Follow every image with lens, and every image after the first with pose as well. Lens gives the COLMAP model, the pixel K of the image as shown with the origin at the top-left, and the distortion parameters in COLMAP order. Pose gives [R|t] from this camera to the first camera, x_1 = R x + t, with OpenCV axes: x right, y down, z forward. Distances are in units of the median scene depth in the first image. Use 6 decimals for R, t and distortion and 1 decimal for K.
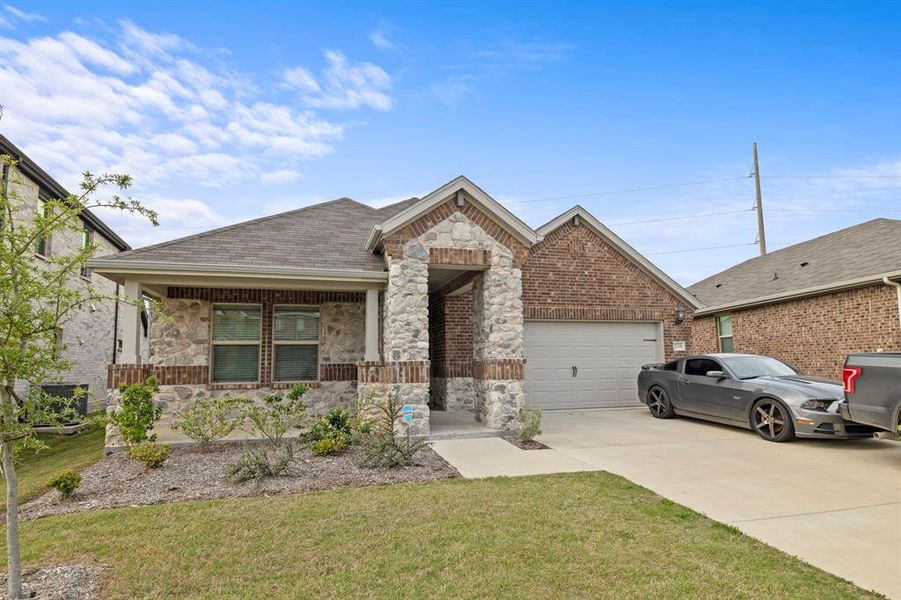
lens RADIAL K [[356.6, 0, 450.8], [0, 356.6, 291.2], [0, 0, 1]] dist [0.000488, 0.000066]
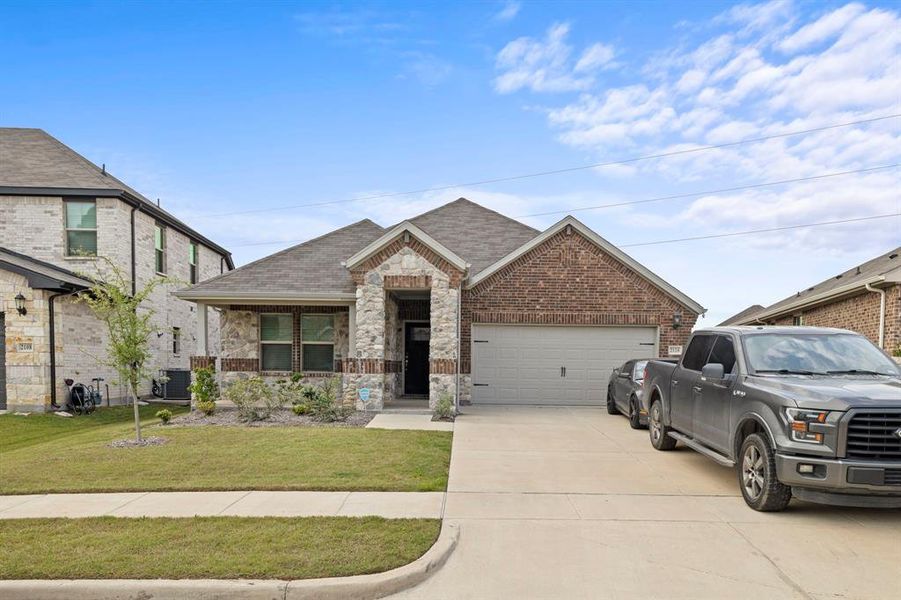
lens RADIAL K [[382.0, 0, 452.2], [0, 382.0, 313.4], [0, 0, 1]] dist [-0.000018, -0.000194]
pose [[0.976182, -0.003292, -0.216929, 0.476574], [0.019054, 0.997322, 0.070610, -0.072345], [0.216116, -0.073062, 0.973630, -0.341108]]
